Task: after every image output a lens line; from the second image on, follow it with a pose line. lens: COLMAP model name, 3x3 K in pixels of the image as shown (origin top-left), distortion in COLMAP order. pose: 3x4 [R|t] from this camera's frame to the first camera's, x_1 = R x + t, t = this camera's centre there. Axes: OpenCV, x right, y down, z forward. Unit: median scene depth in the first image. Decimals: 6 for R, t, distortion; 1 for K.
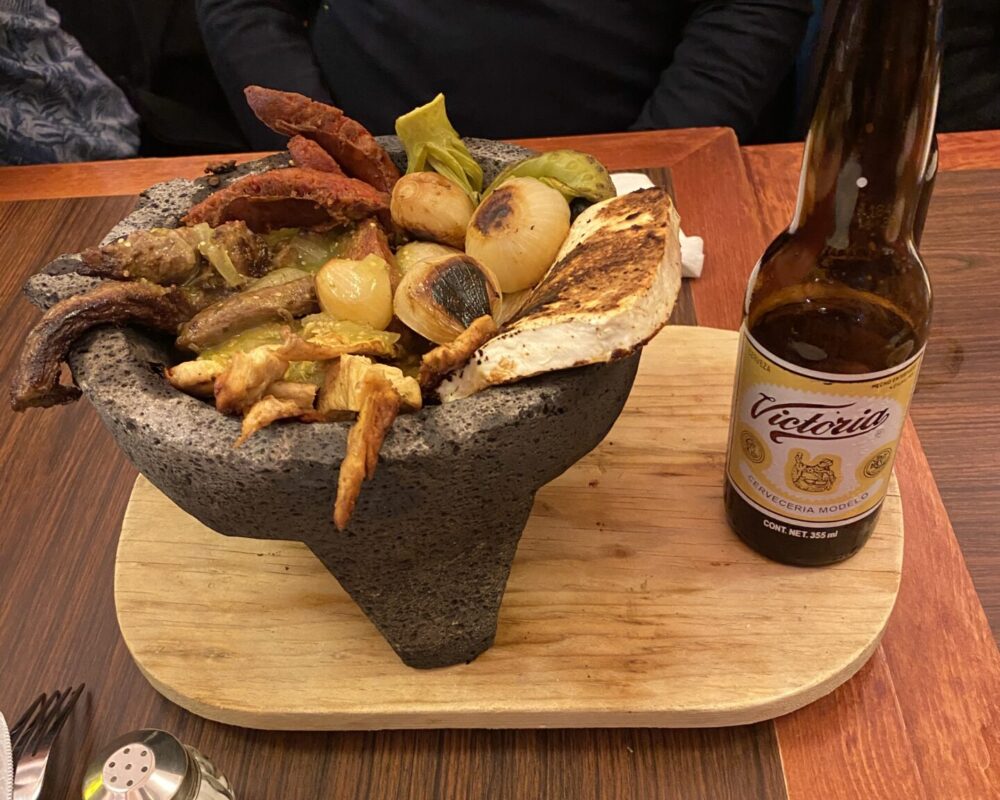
lens RADIAL K [[1022.8, 0, 516.2], [0, 1022.8, 400.4], [0, 0, 1]] dist [0.144910, -0.354963]
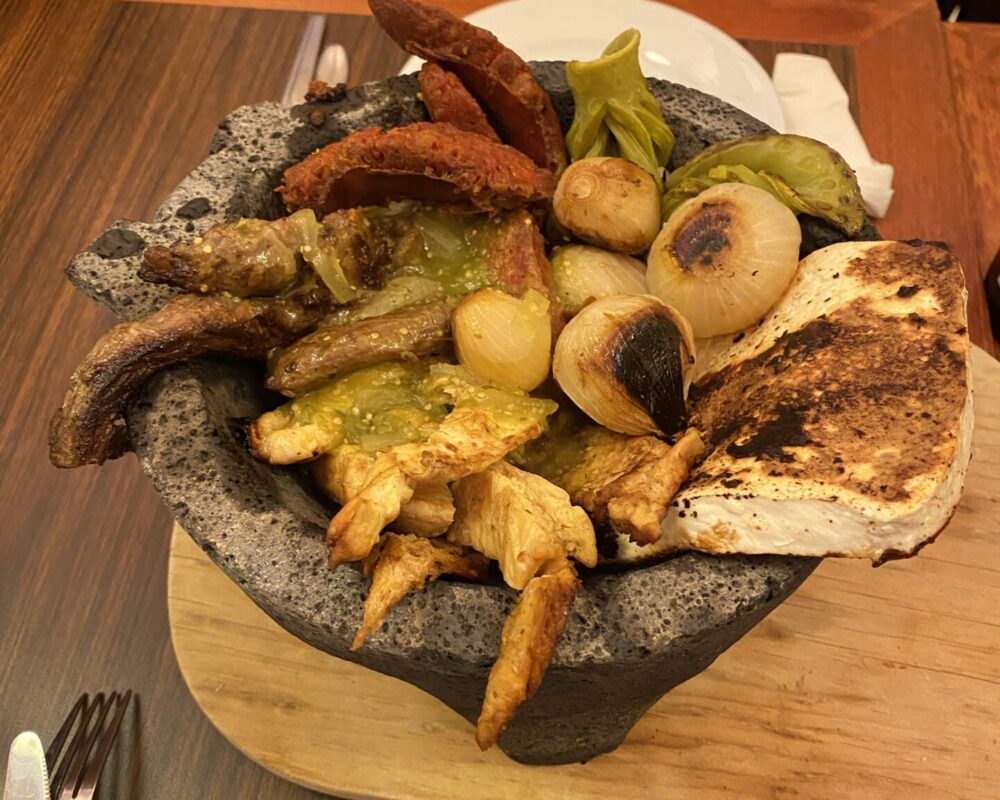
lens RADIAL K [[1022.8, 0, 516.2], [0, 1022.8, 400.4], [0, 0, 1]] dist [0.144910, -0.354963]
pose [[0.993053, 0.116979, -0.012689, -0.133110], [-0.110558, 0.964541, 0.239662, -0.240365], [0.040275, -0.236594, 0.970774, 0.267385]]
